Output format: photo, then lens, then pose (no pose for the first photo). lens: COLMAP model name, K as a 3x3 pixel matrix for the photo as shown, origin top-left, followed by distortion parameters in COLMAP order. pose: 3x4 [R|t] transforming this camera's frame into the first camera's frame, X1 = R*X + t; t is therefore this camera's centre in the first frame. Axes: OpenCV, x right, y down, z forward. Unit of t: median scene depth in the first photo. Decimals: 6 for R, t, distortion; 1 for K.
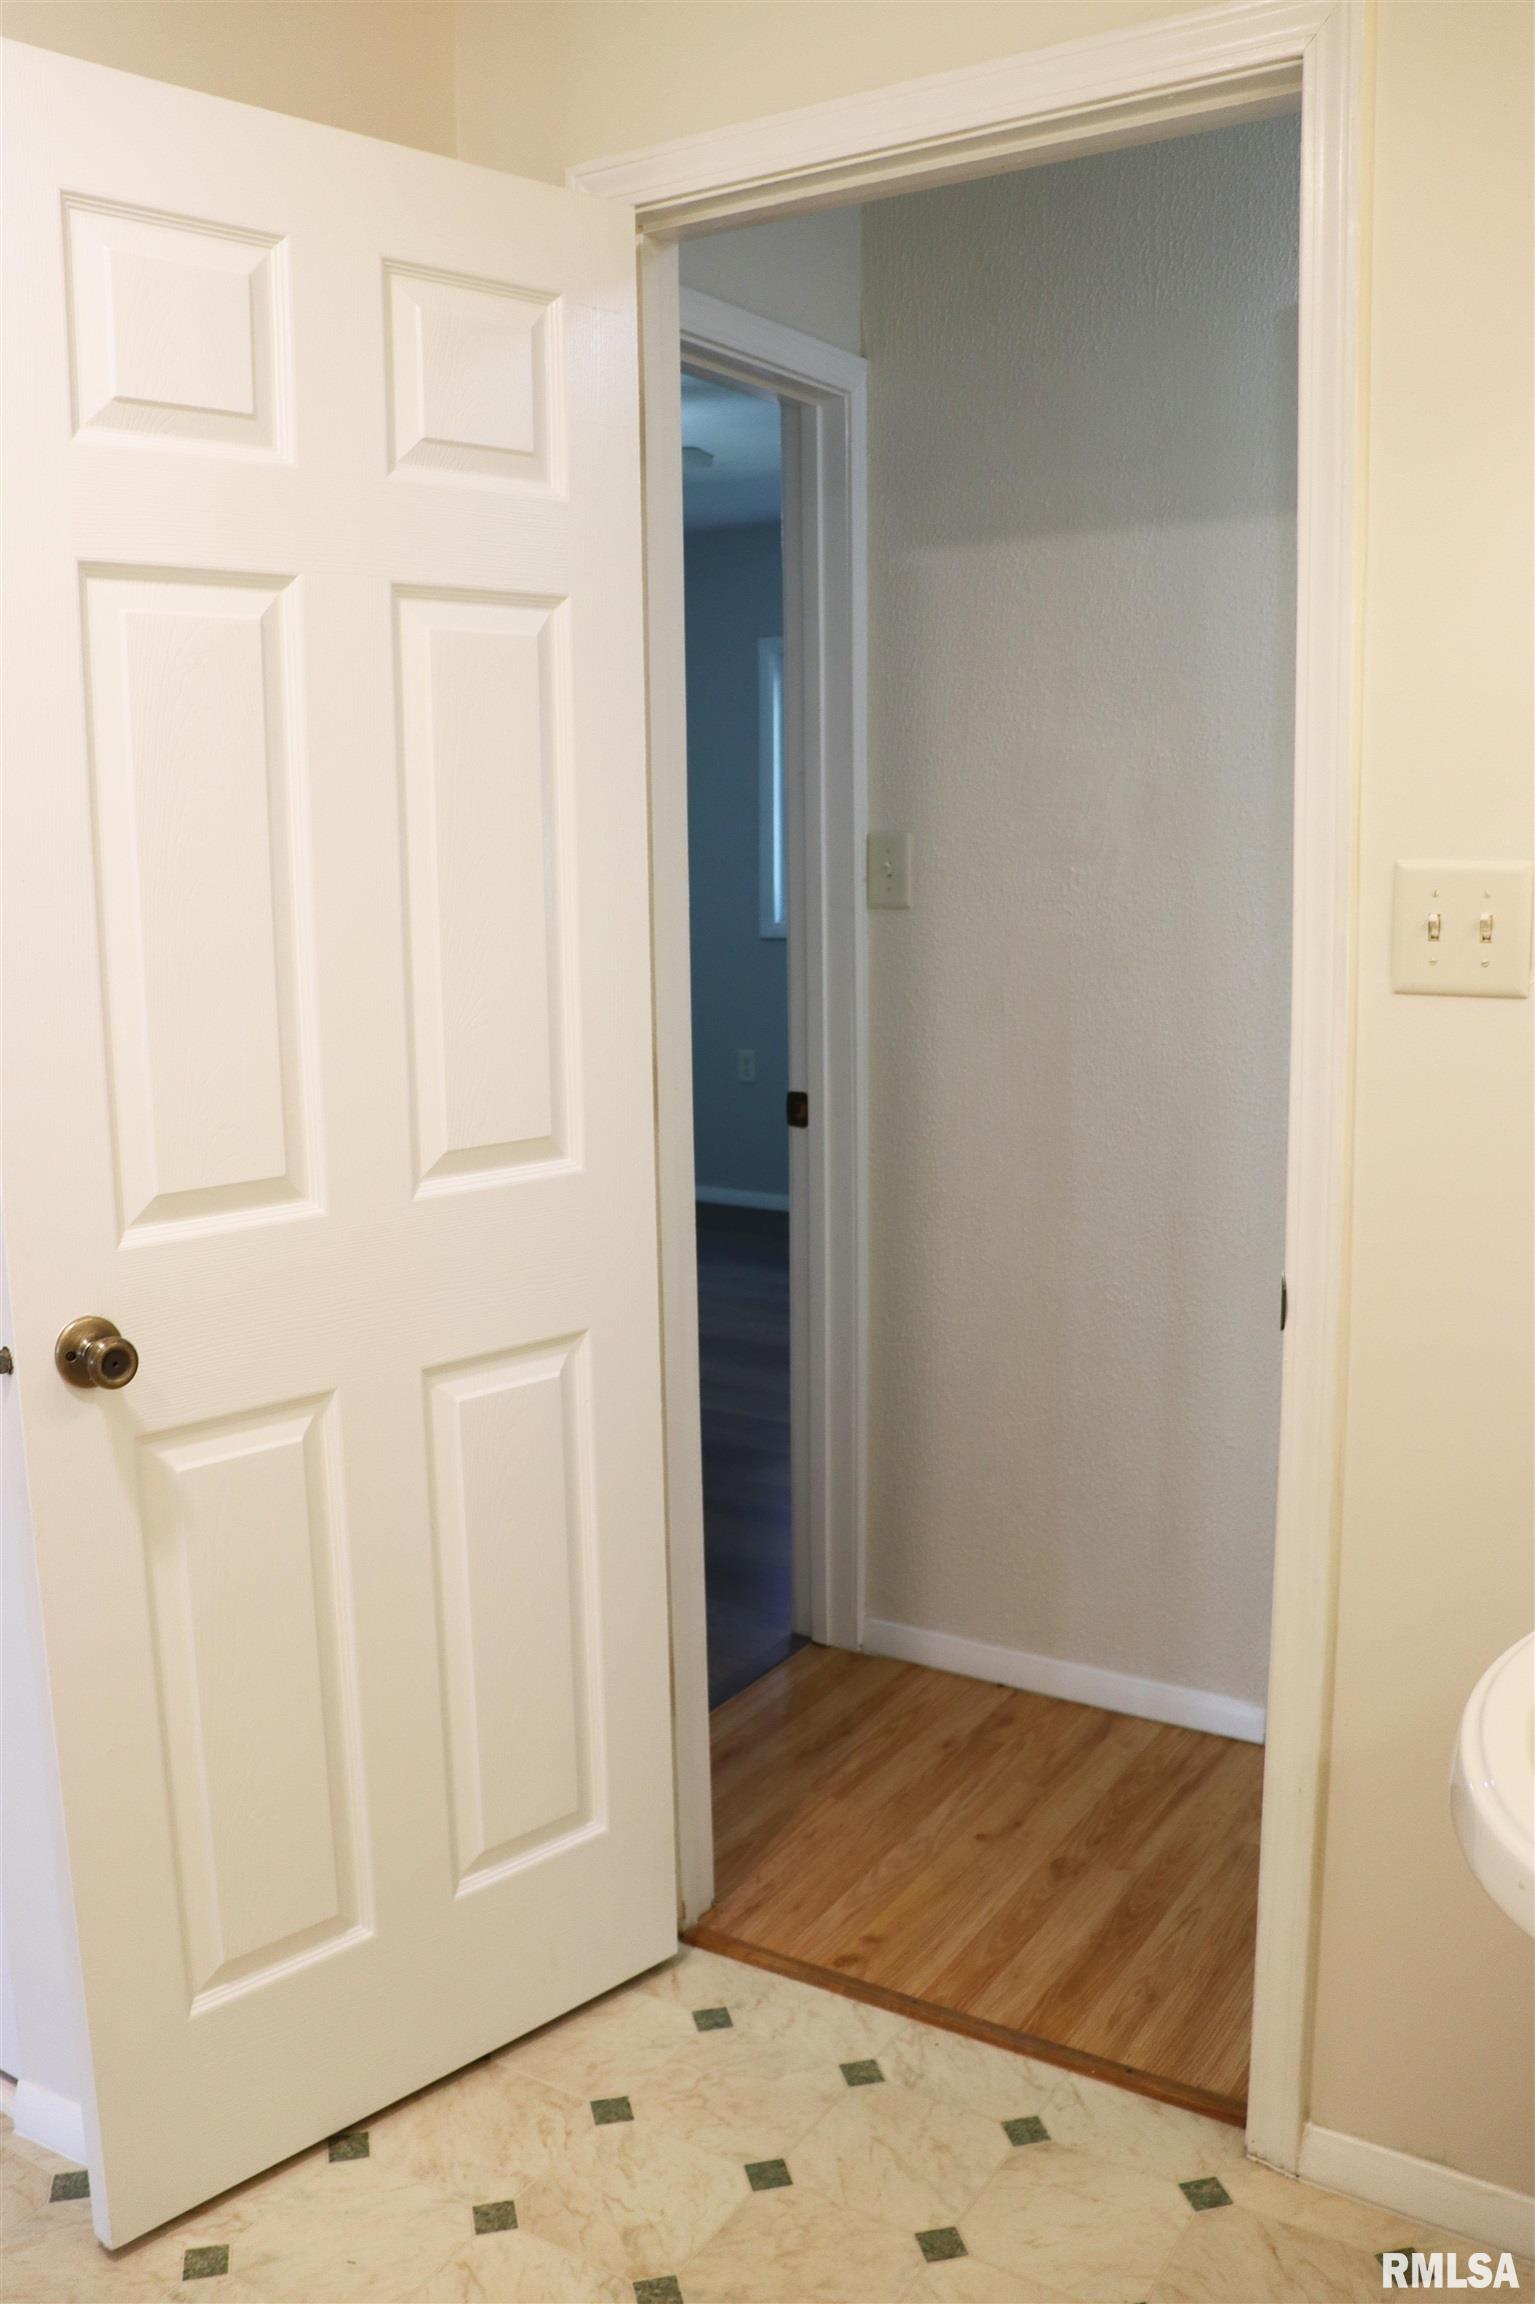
lens RADIAL K [[1957.5, 0, 765.1], [0, 1957.5, 1158.6], [0, 0, 1]] dist [-0.174887, 0.159493]
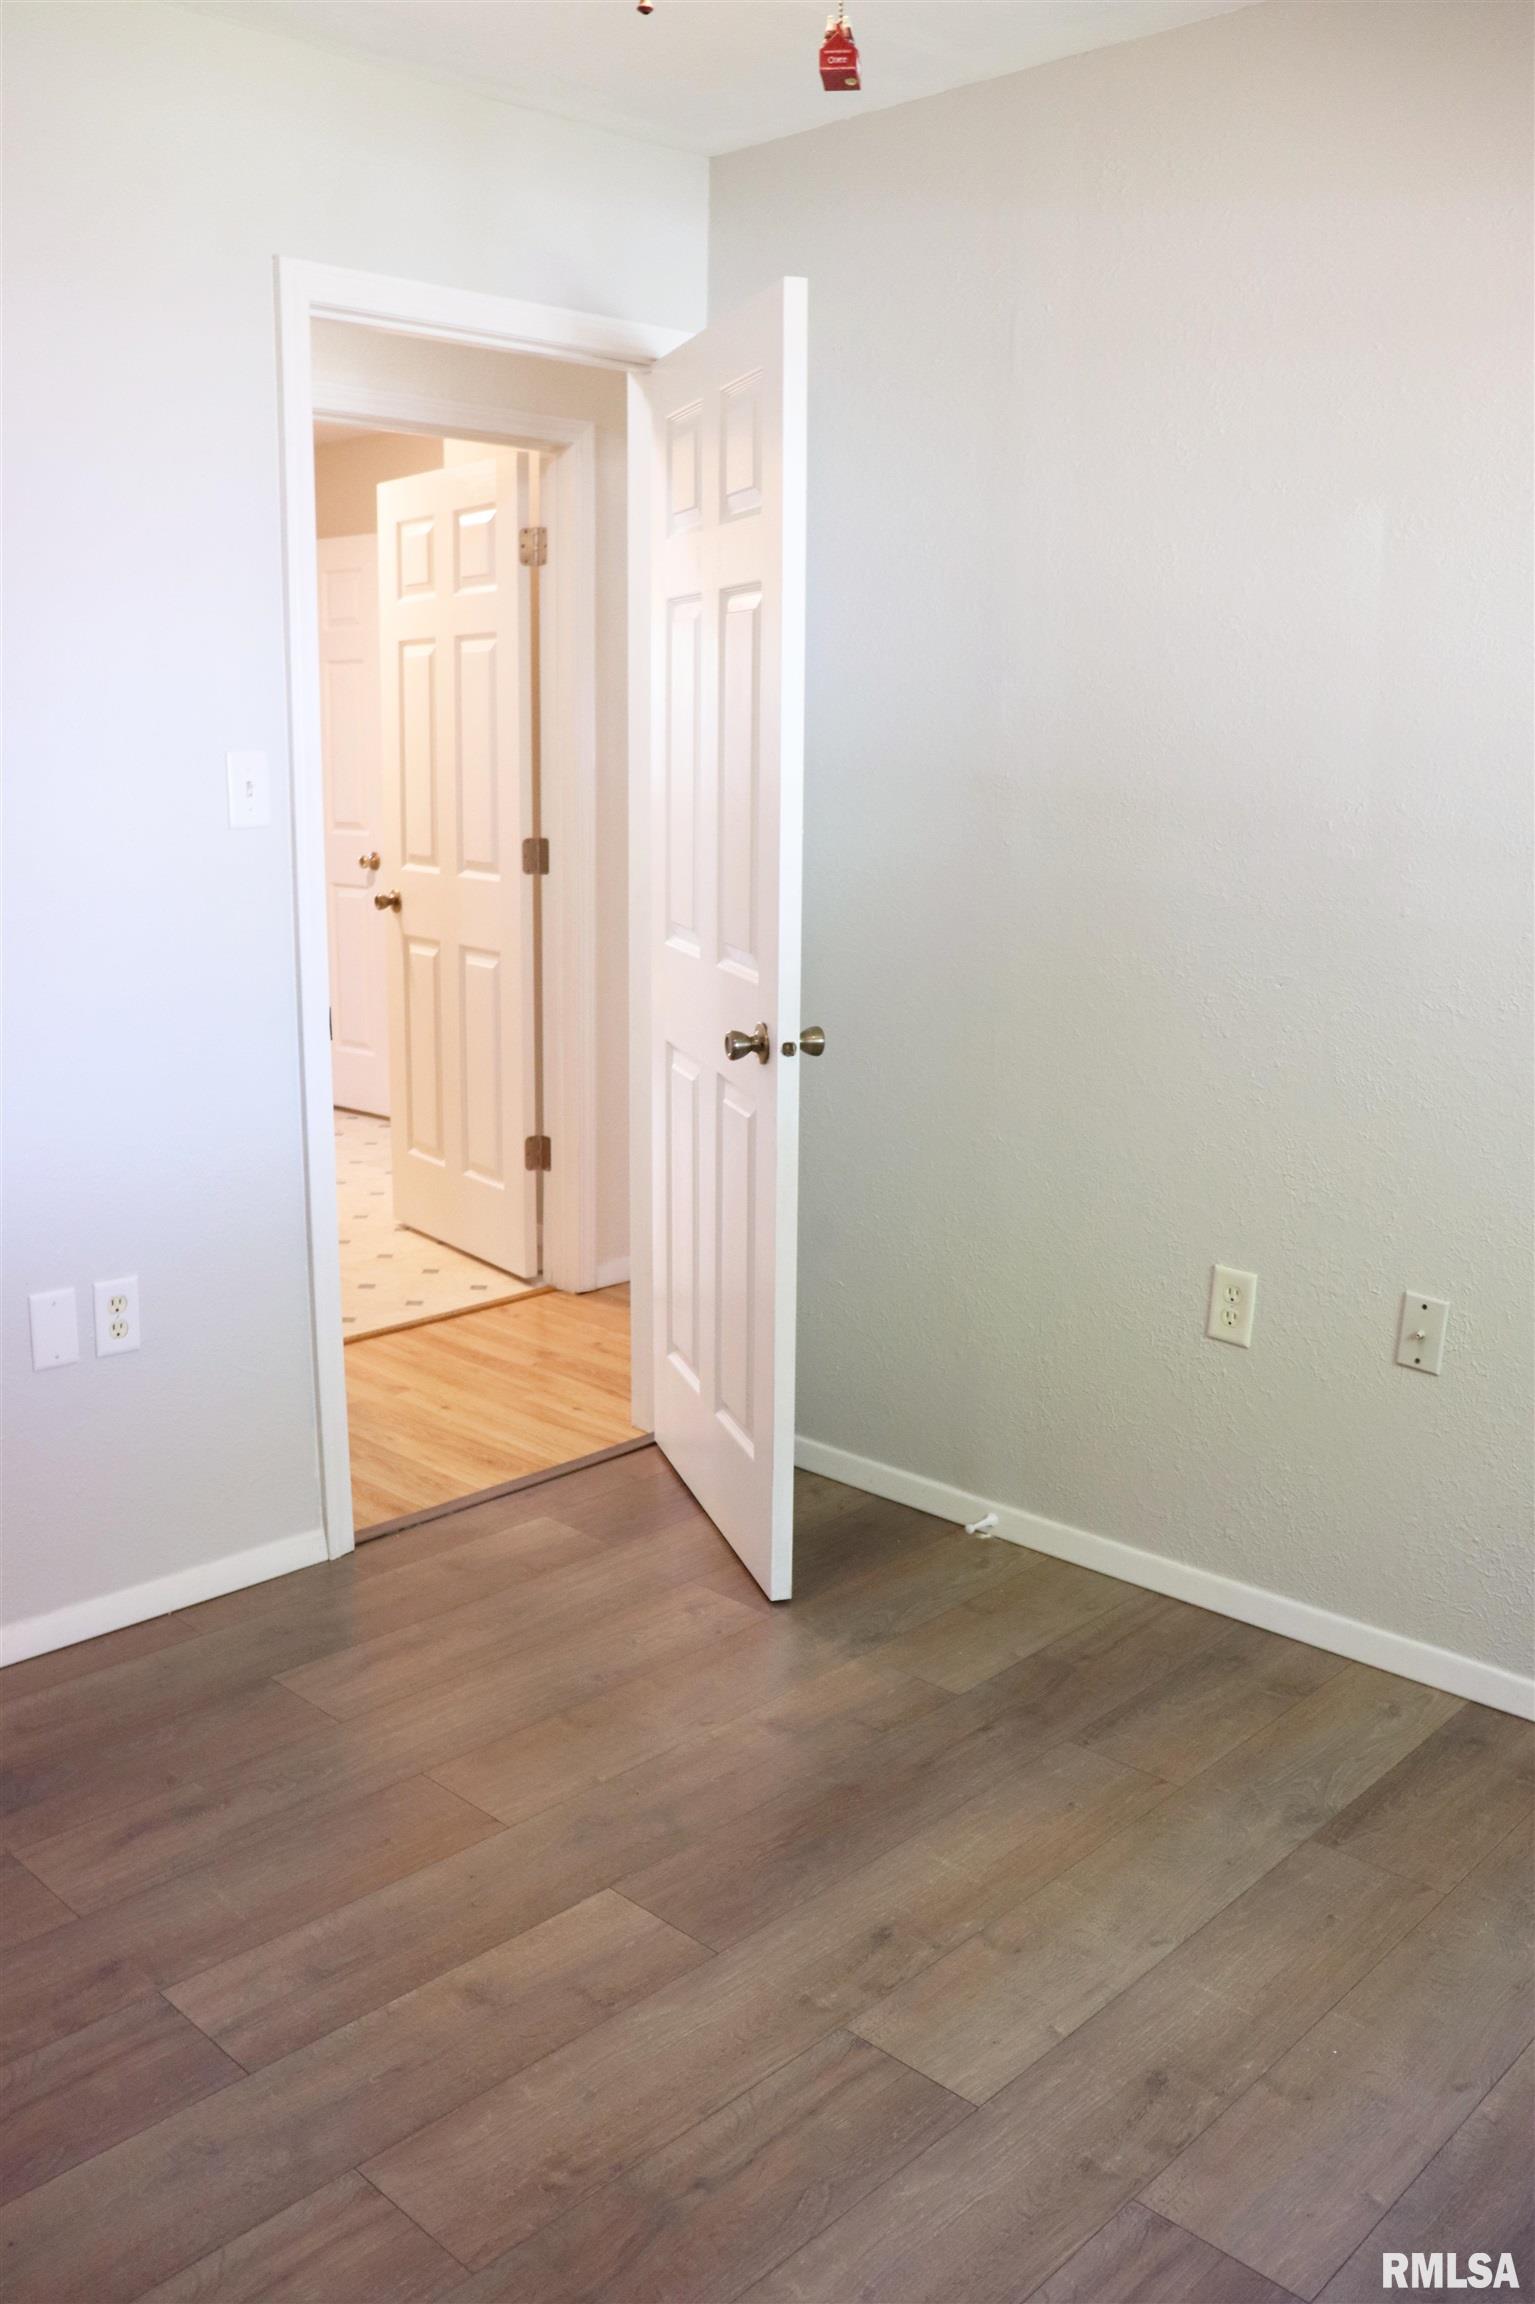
lens RADIAL K [[1957.5, 0, 765.1], [0, 1957.5, 1158.6], [0, 0, 1]] dist [-0.174887, 0.159493]
pose [[-0.211345, 0.215889, -0.953271, 2.241021], [-0.168384, 0.952677, 0.253086, -0.340048], [0.962798, 0.214004, -0.164991, 1.864556]]
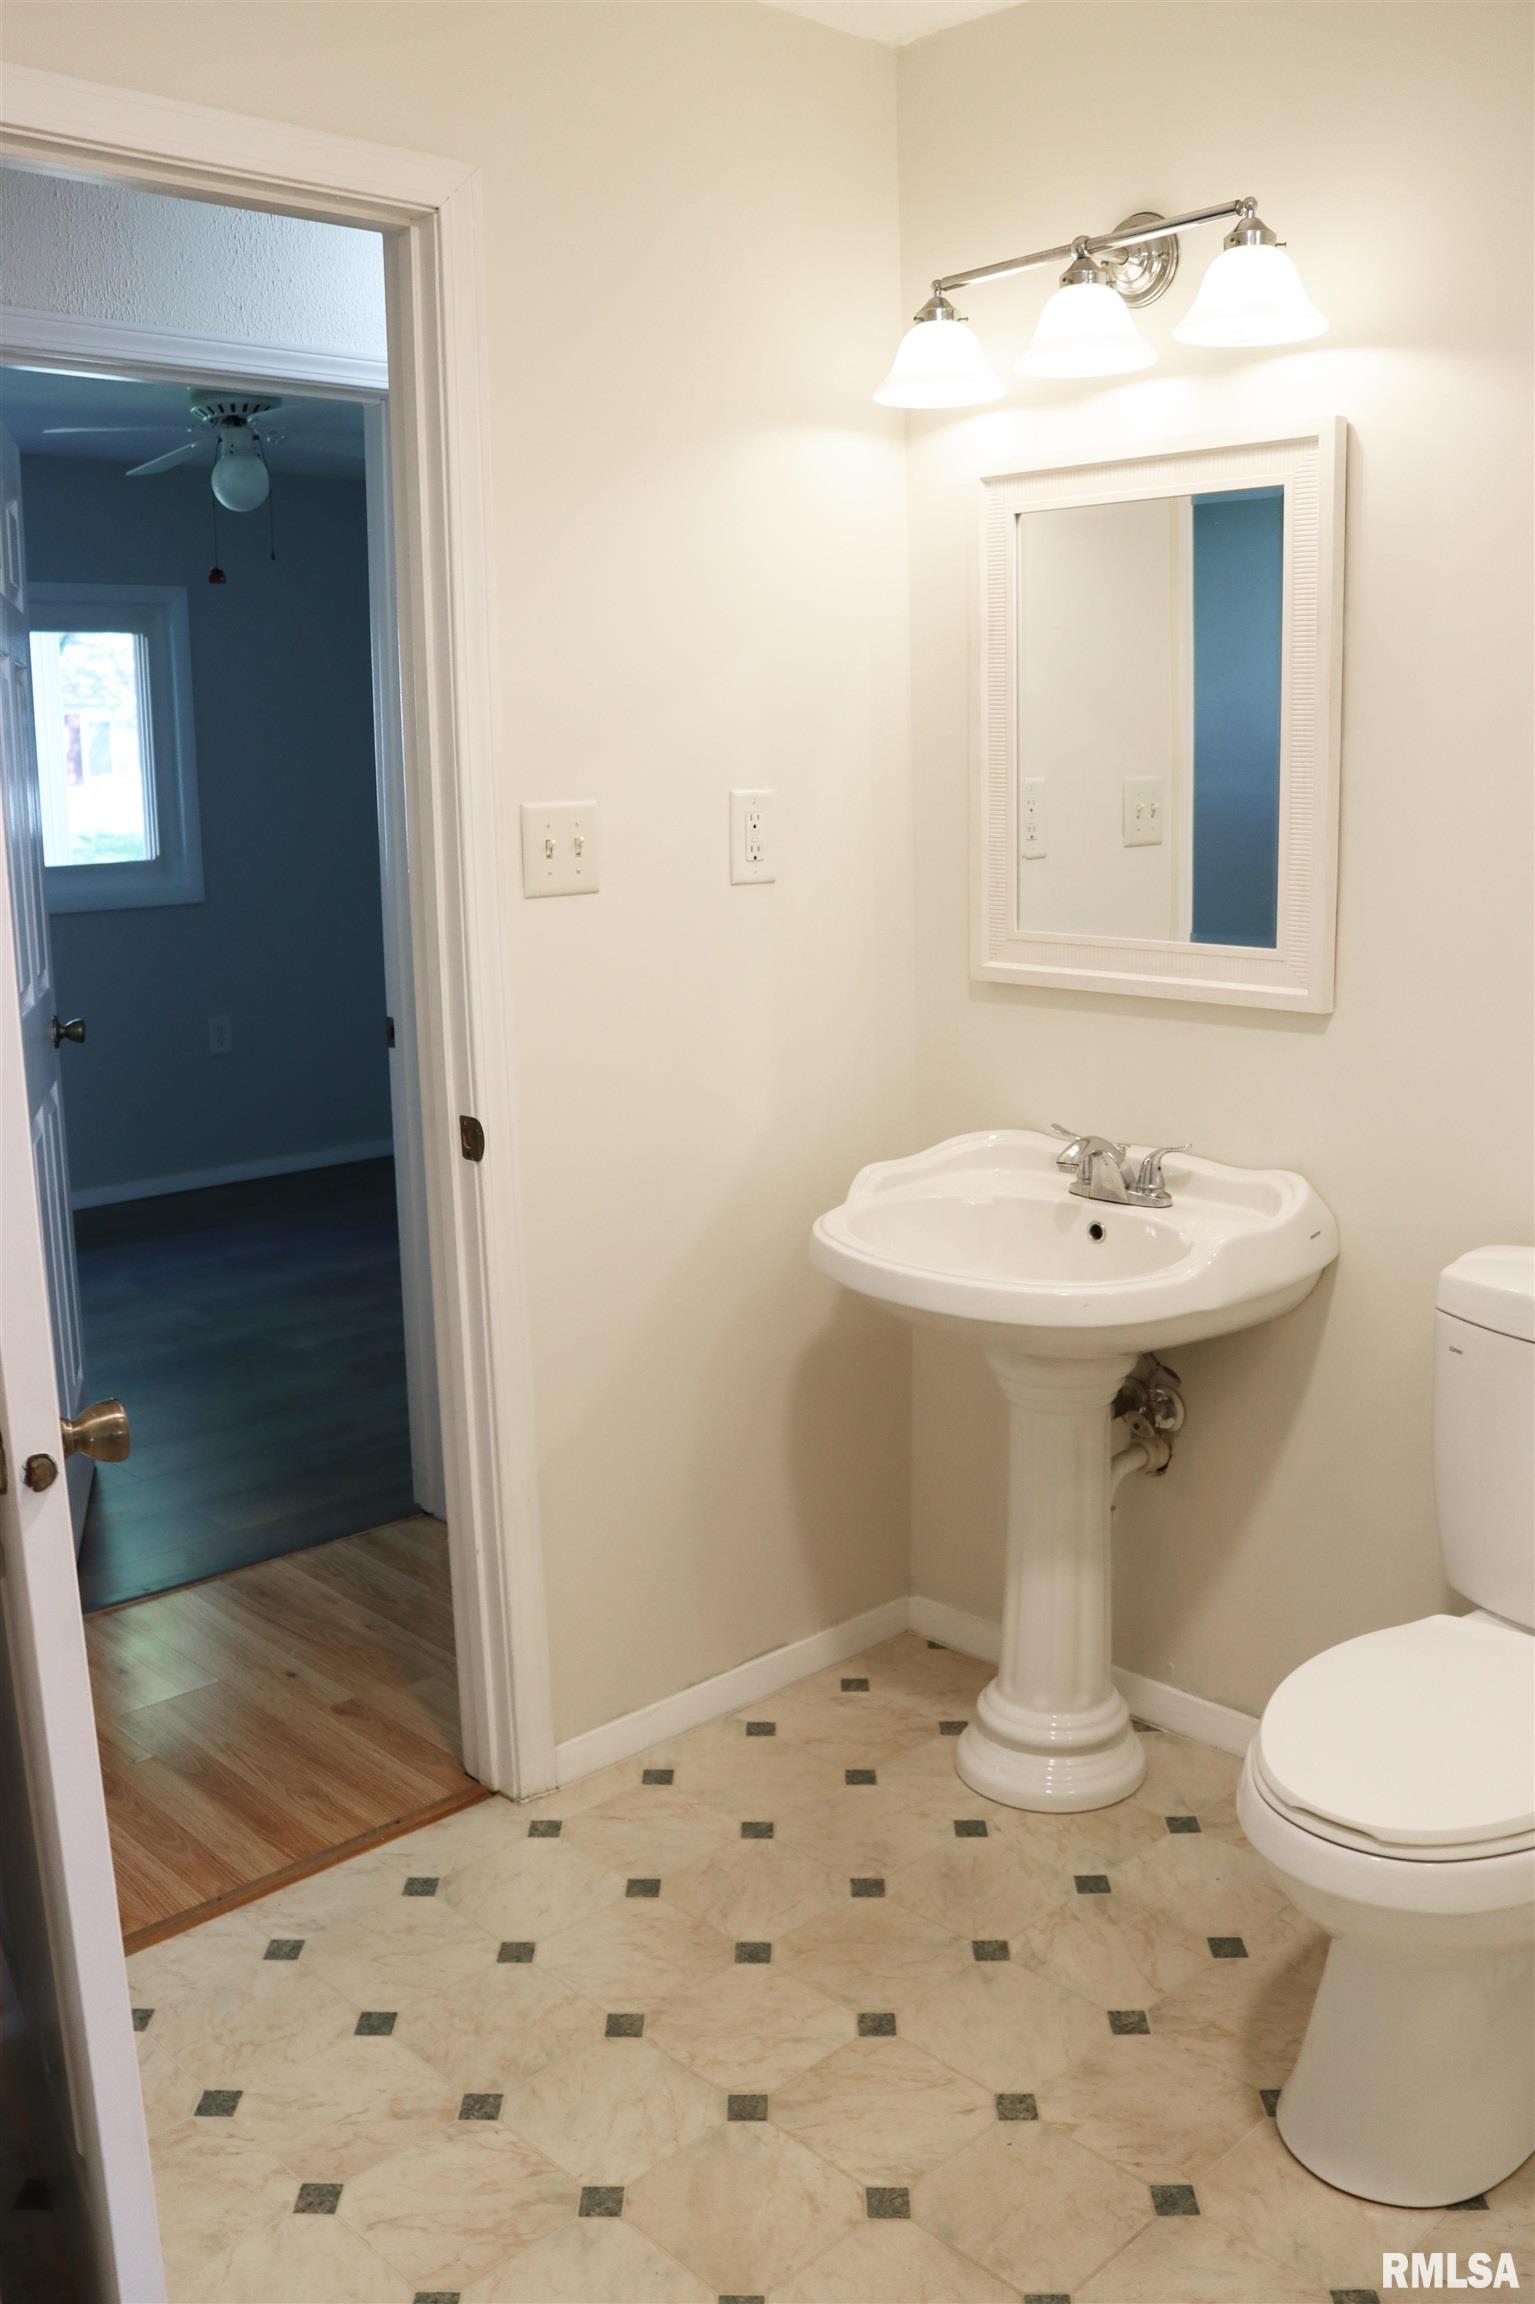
lens RADIAL K [[1957.5, 0, 765.1], [0, 1957.5, 1158.6], [0, 0, 1]] dist [-0.174887, 0.159493]
pose [[0.248583, -0.192449, 0.949300, -0.882880], [0.181176, 0.972004, 0.149609, -0.072393], [-0.951515, 0.134800, 0.276491, 0.410913]]
